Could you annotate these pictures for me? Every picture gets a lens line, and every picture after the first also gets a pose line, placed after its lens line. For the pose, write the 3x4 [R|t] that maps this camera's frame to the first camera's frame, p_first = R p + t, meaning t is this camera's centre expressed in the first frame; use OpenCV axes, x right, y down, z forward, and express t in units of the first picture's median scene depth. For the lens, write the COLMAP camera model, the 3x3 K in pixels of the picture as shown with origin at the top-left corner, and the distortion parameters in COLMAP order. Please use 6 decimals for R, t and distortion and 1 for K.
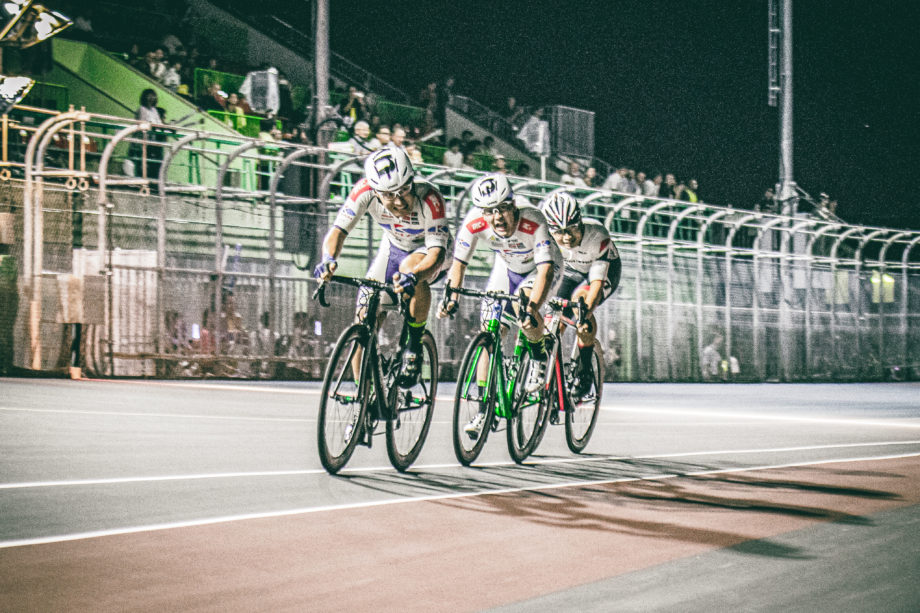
lens RADIAL K [[2944.2, 0, 460.1], [0, 2944.2, 302.8], [0, 0, 1]] dist [-0.346210, 0.000000]
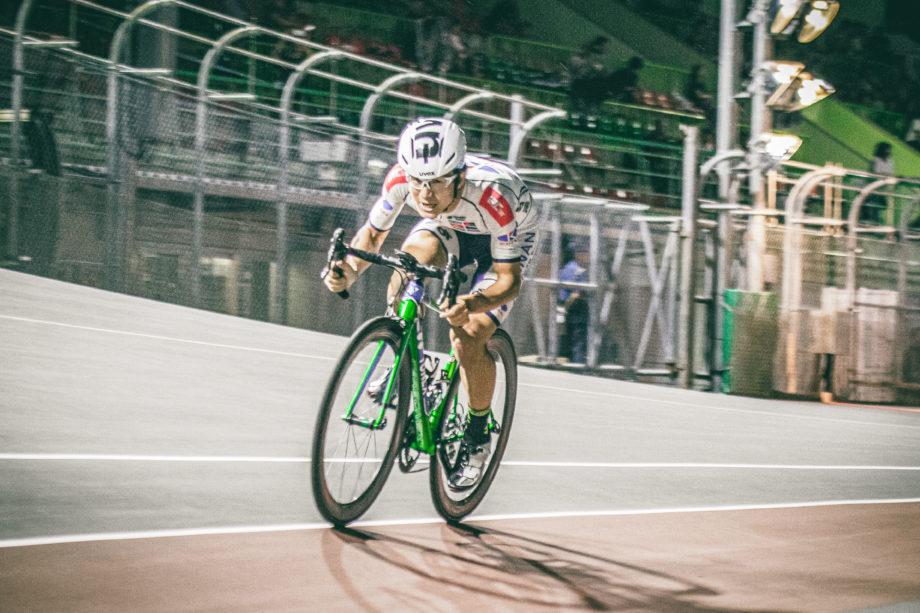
lens RADIAL K [[3546.6, 0, 463.9], [0, 3546.6, 311.6], [0, 0, 1]] dist [-0.251926, 0.000000]
pose [[0.980668, 0.027864, -0.193684, -0.004127], [-0.028757, 0.999585, -0.001798, -0.002704], [0.193553, 0.007333, 0.981062, -0.364704]]
